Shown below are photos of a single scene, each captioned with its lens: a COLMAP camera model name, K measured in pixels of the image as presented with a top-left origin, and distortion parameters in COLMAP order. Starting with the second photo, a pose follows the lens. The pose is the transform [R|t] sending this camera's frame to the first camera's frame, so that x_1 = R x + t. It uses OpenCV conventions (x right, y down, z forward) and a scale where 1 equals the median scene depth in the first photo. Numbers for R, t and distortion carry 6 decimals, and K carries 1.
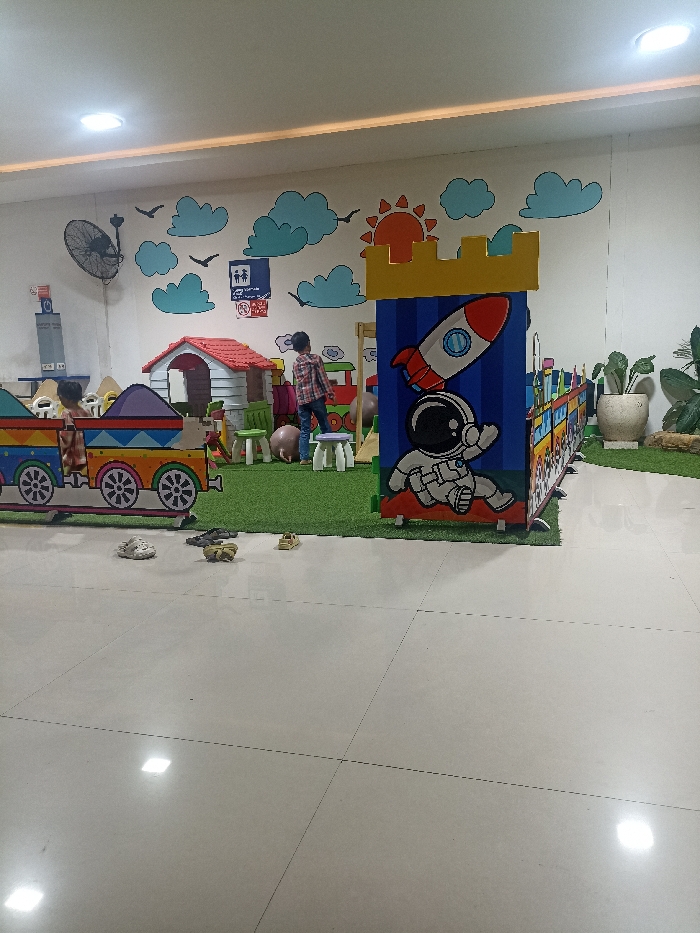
lens RADIAL K [[676.4, 0, 347.5], [0, 676.4, 469.6], [0, 0, 1]] dist [0.059895, -0.051669]
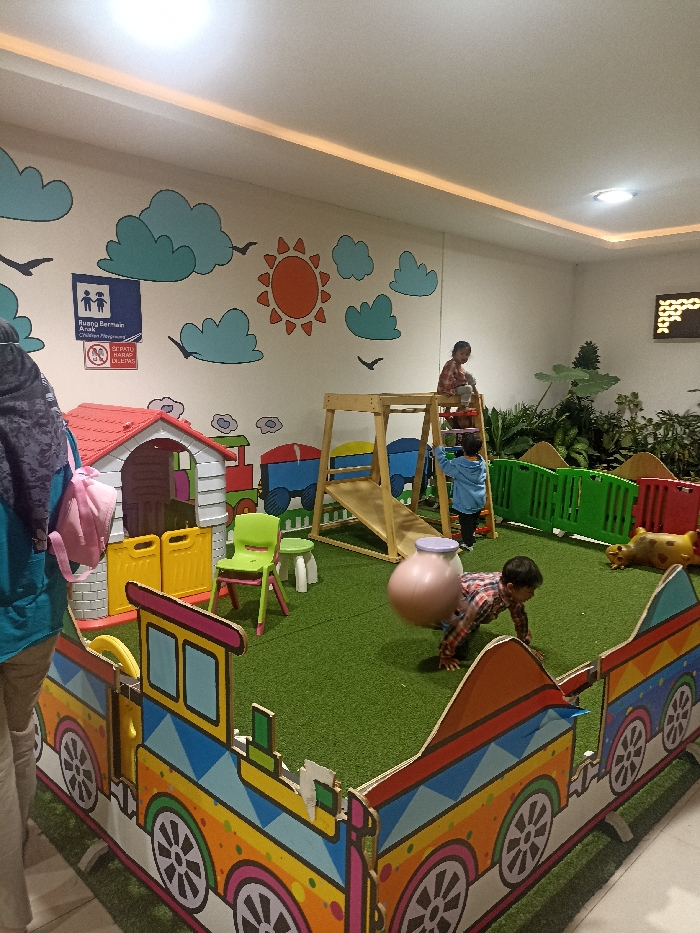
lens RADIAL K [[676.4, 0, 350.0], [0, 676.4, 473.7], [0, 0, 1]] dist [0.059895, -0.051669]
pose [[0.486086, -0.093753, 0.868868, -0.857750], [0.110896, 0.992809, 0.045086, -0.191975], [-0.866846, 0.074438, 0.492987, 0.736062]]
